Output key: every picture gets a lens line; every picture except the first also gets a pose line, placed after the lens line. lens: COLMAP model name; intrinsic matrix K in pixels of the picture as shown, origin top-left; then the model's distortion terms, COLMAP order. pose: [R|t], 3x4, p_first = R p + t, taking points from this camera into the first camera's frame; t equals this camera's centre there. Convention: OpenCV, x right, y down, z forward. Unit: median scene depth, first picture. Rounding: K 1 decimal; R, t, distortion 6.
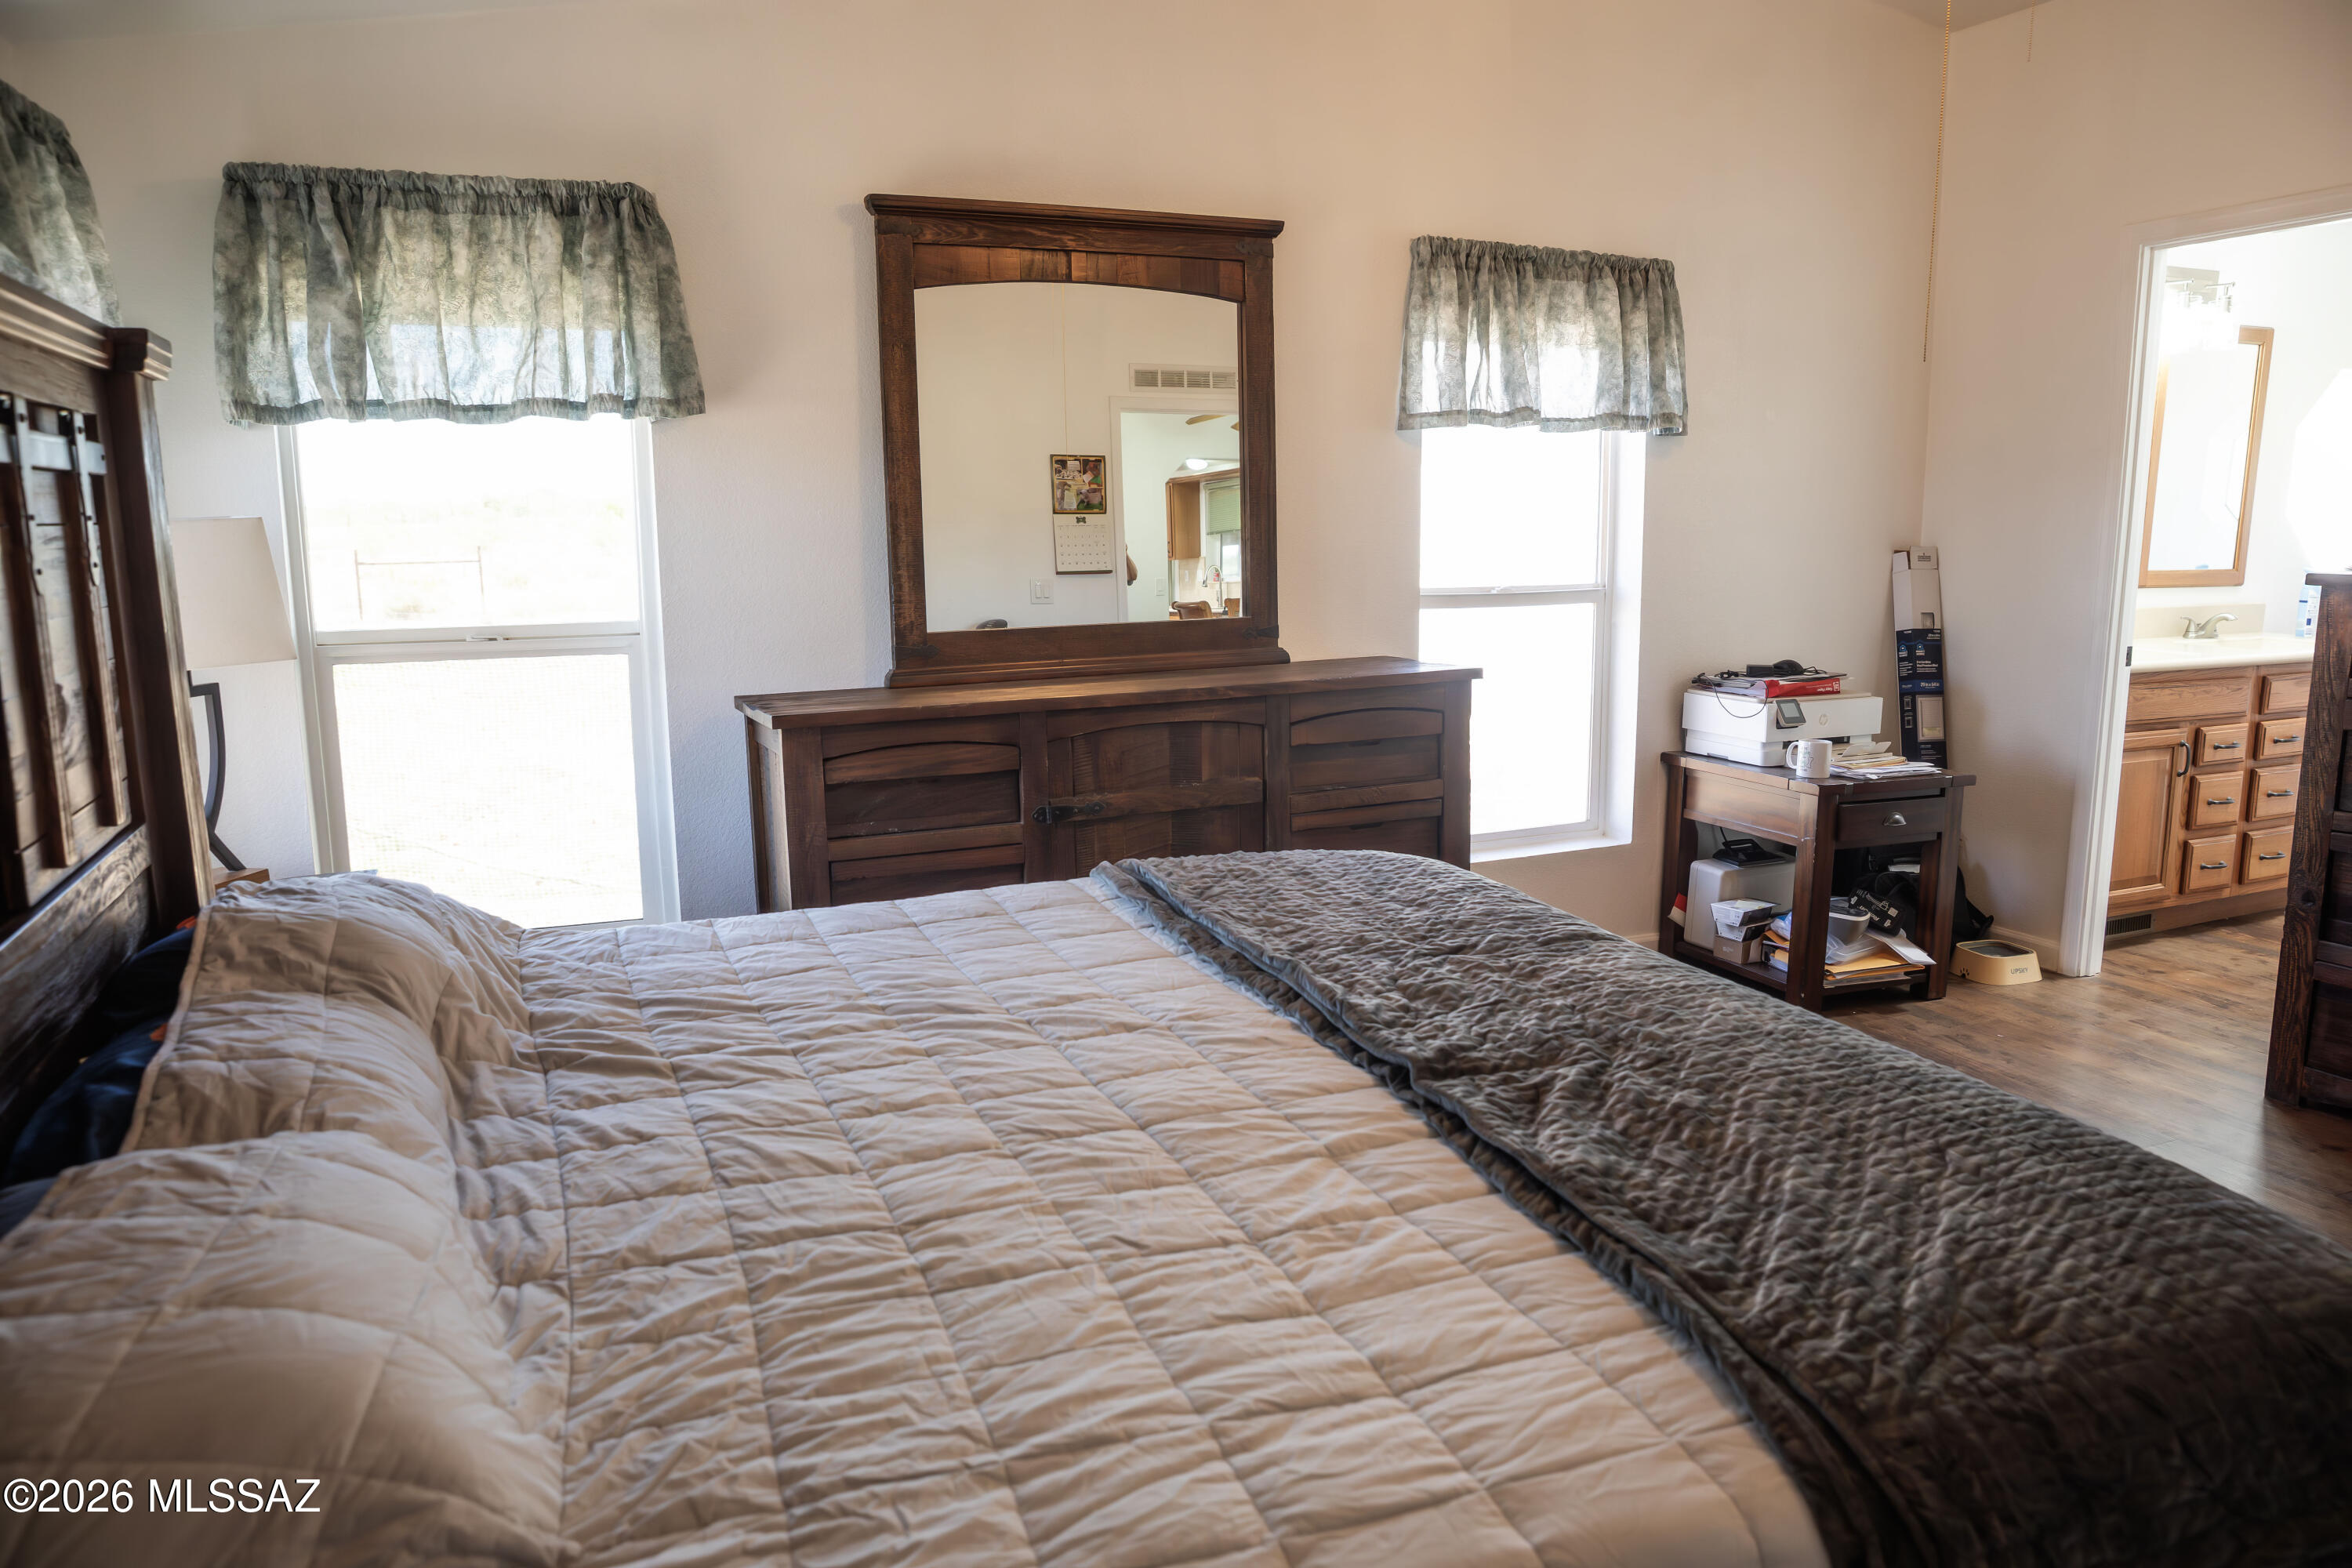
lens RADIAL K [[1604.9, 0, 1176.1], [0, 1604.9, 794.5], [0, 0, 1]] dist [-0.101382, 0.076936]
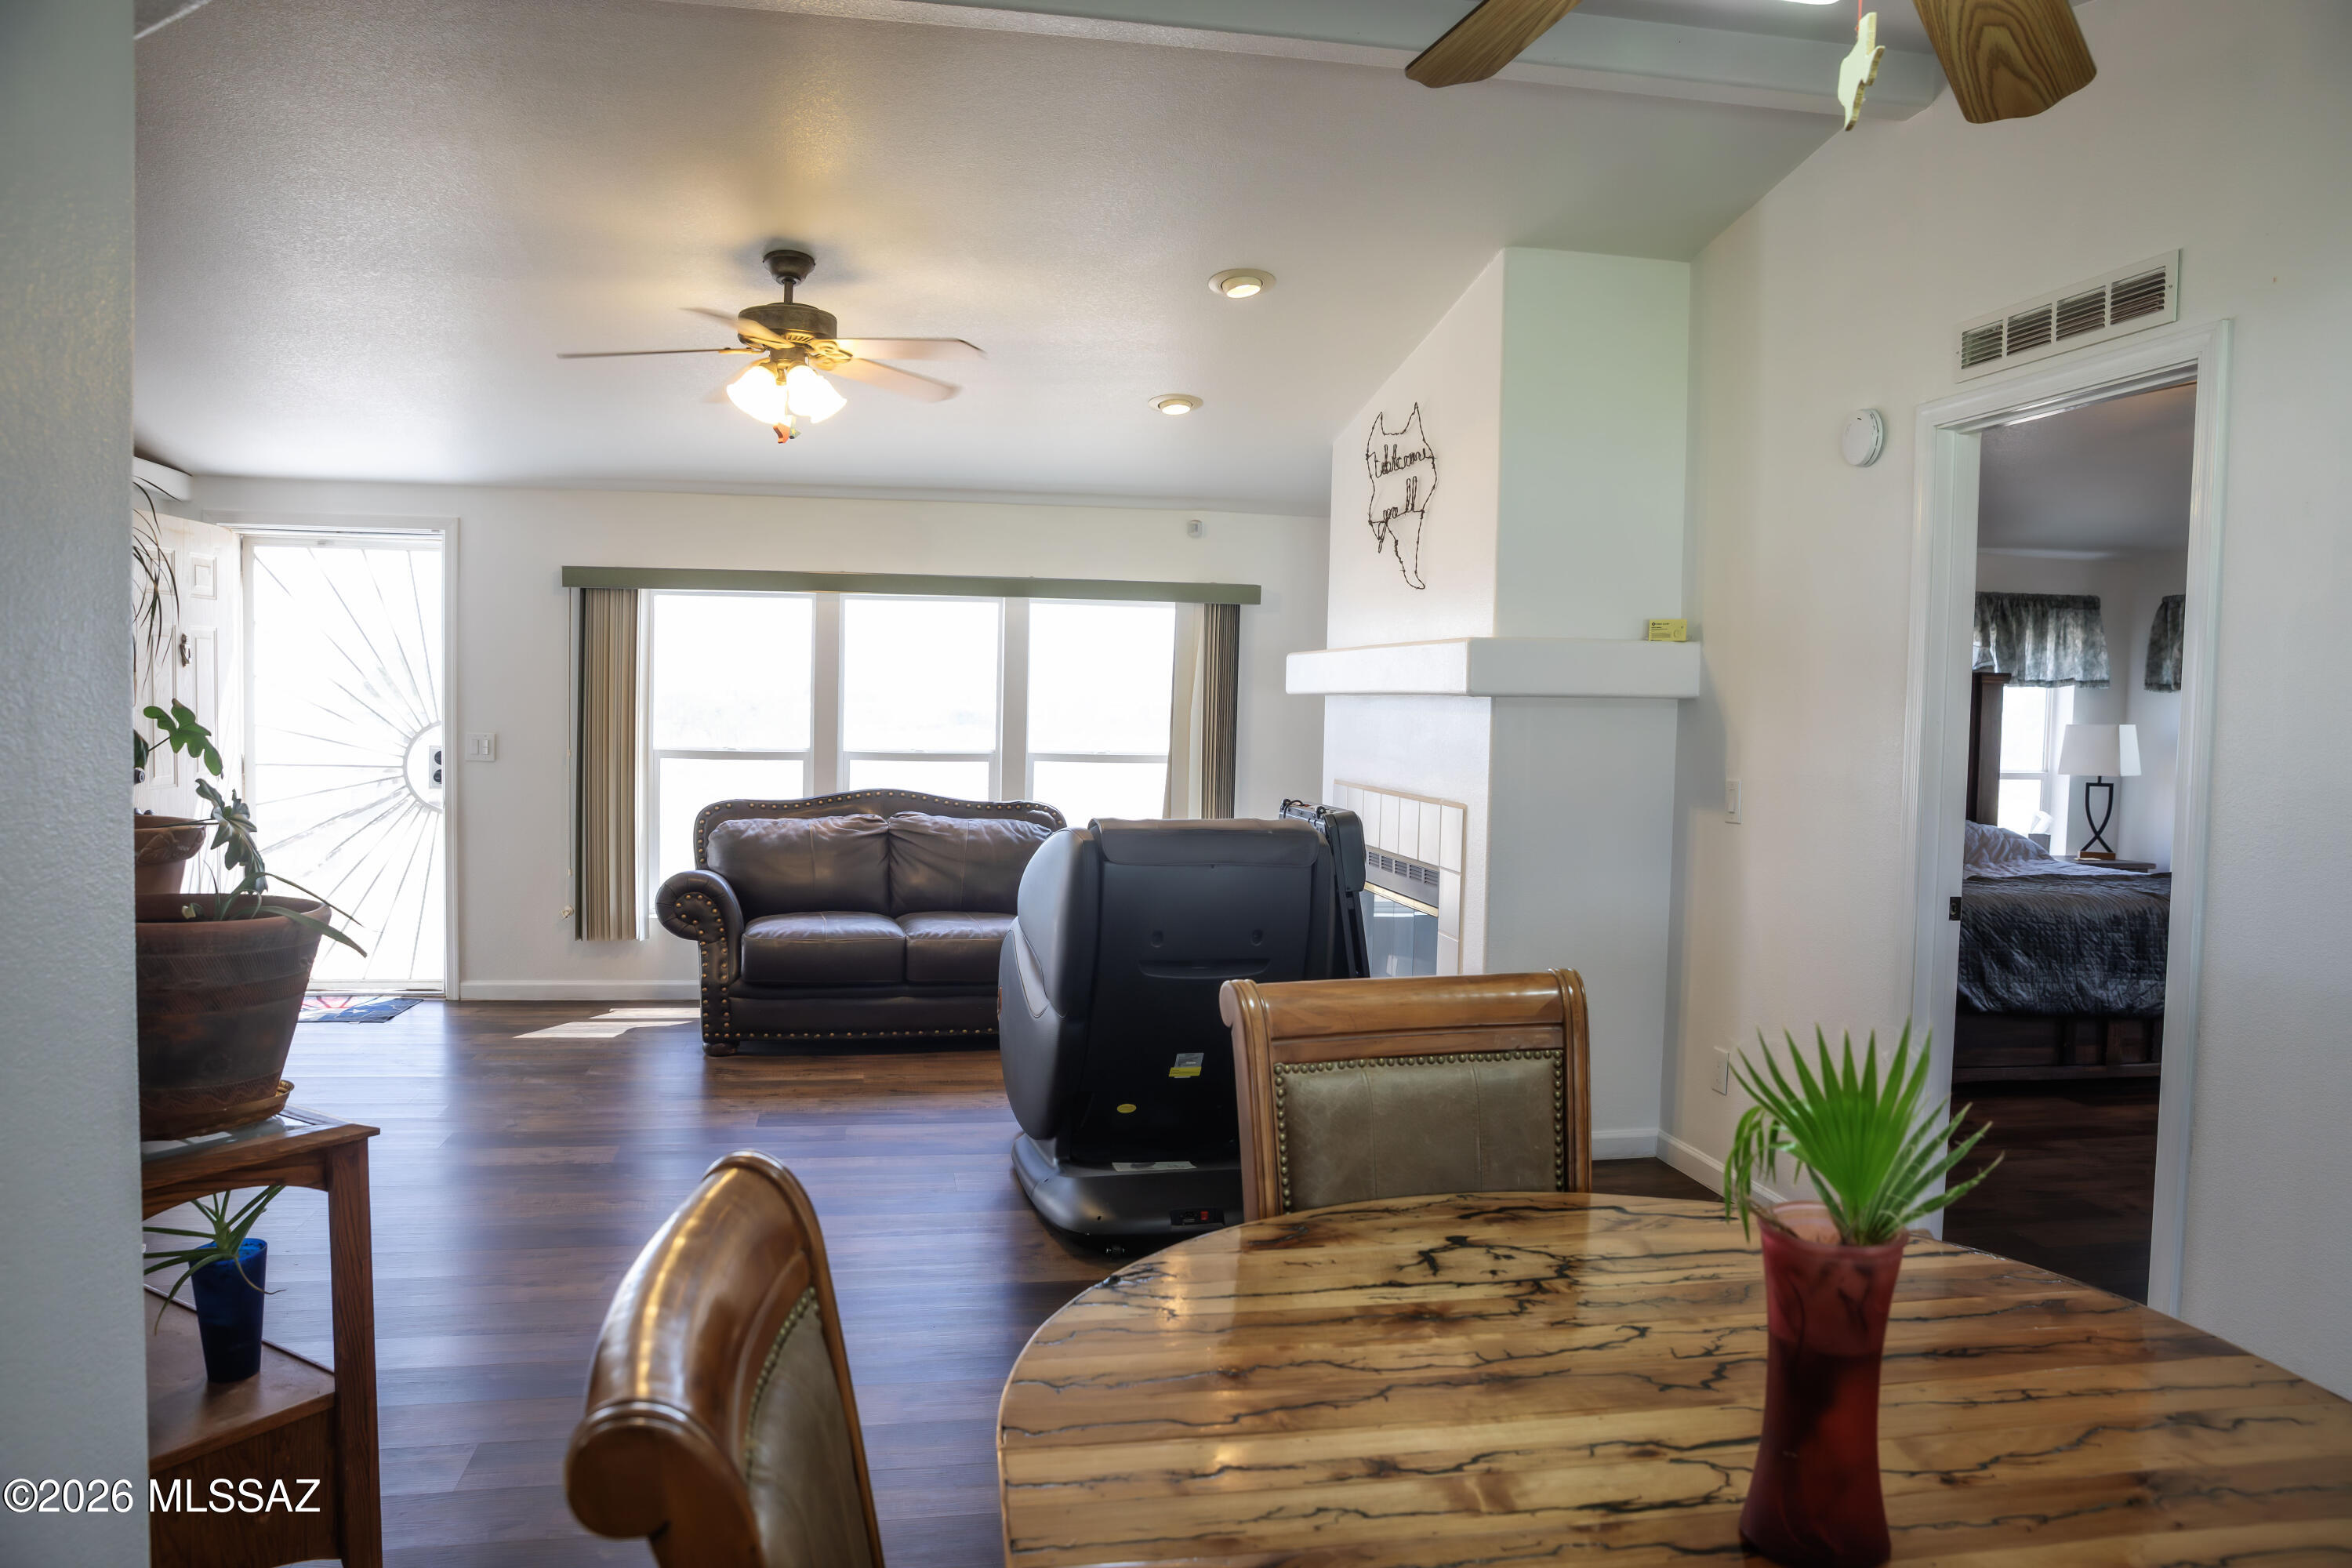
lens RADIAL K [[1604.9, 0, 1168.6], [0, 1604.9, 790.3], [0, 0, 1]] dist [-0.101382, 0.076936]
pose [[-0.225140, 0.057038, -0.972655, 2.230021], [-0.194800, 0.975494, 0.102295, -0.016968], [0.954654, 0.212504, -0.208512, -0.012931]]
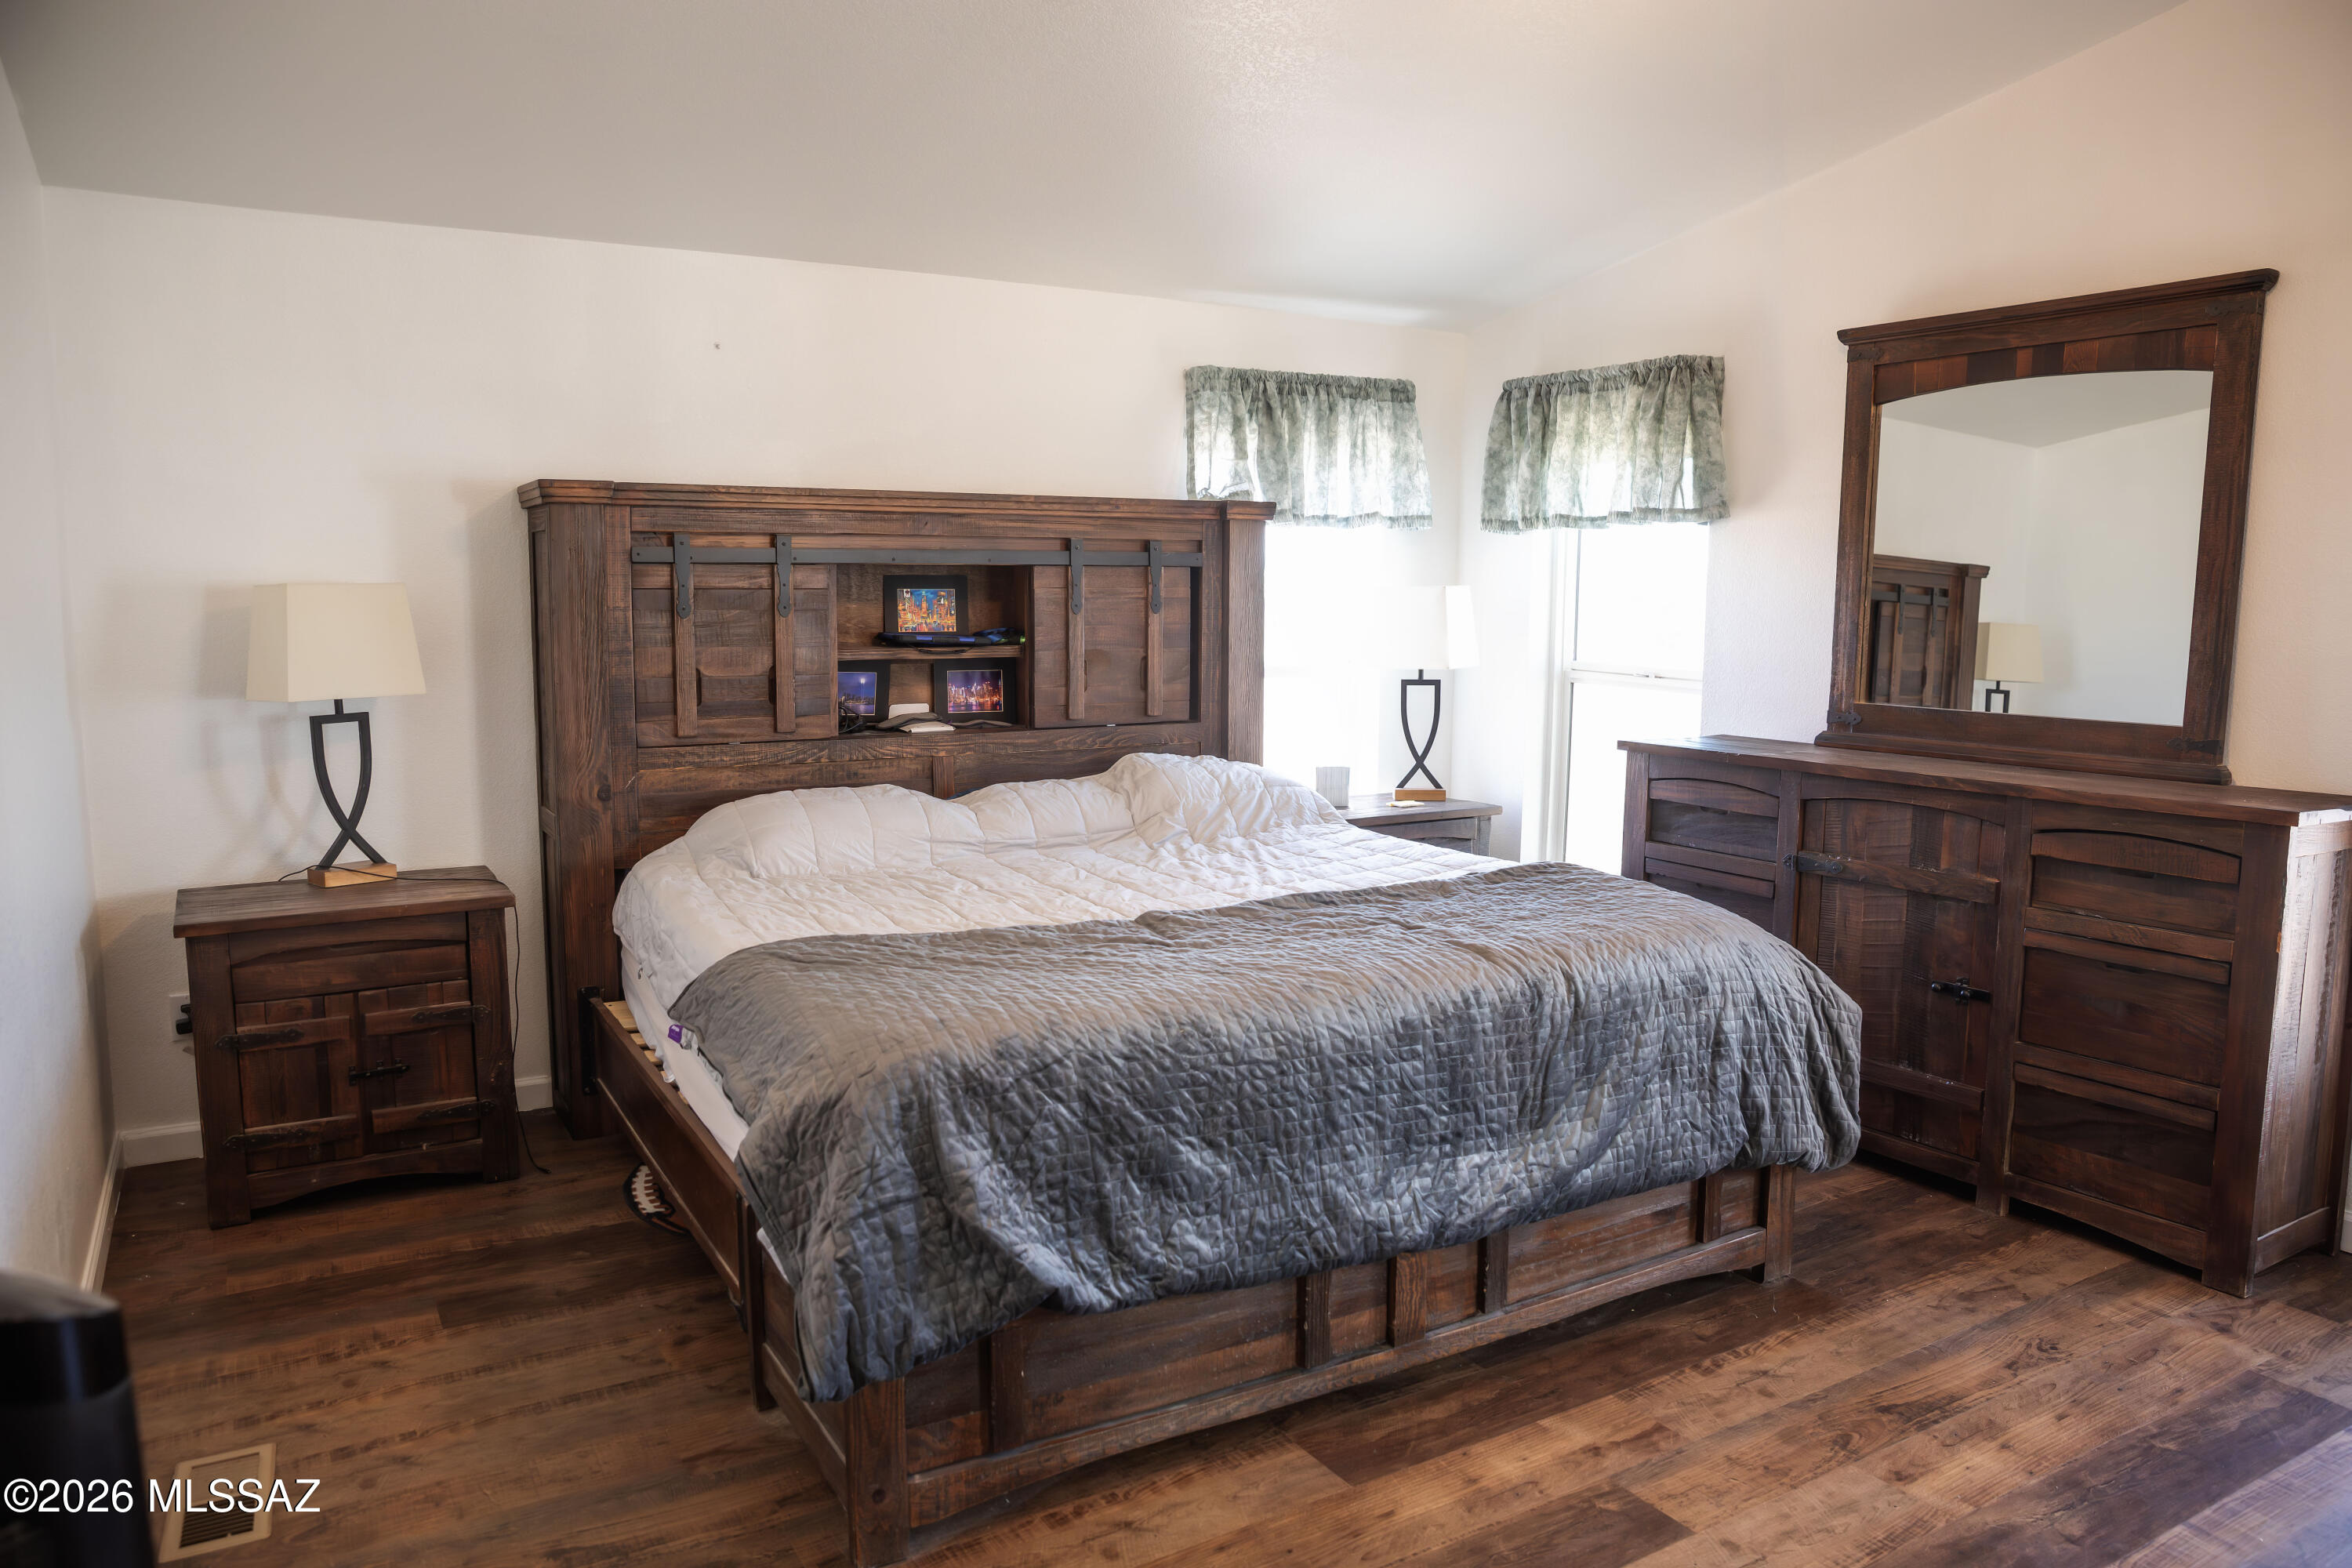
lens RADIAL K [[1604.9, 0, 1174.2], [0, 1604.9, 780.9], [0, 0, 1]] dist [-0.101382, 0.076936]
pose [[0.126170, 0.130444, -0.983395, 1.027144], [-0.182658, 0.977422, 0.106216, -0.088681], [0.975047, 0.166223, 0.147148, 0.423638]]
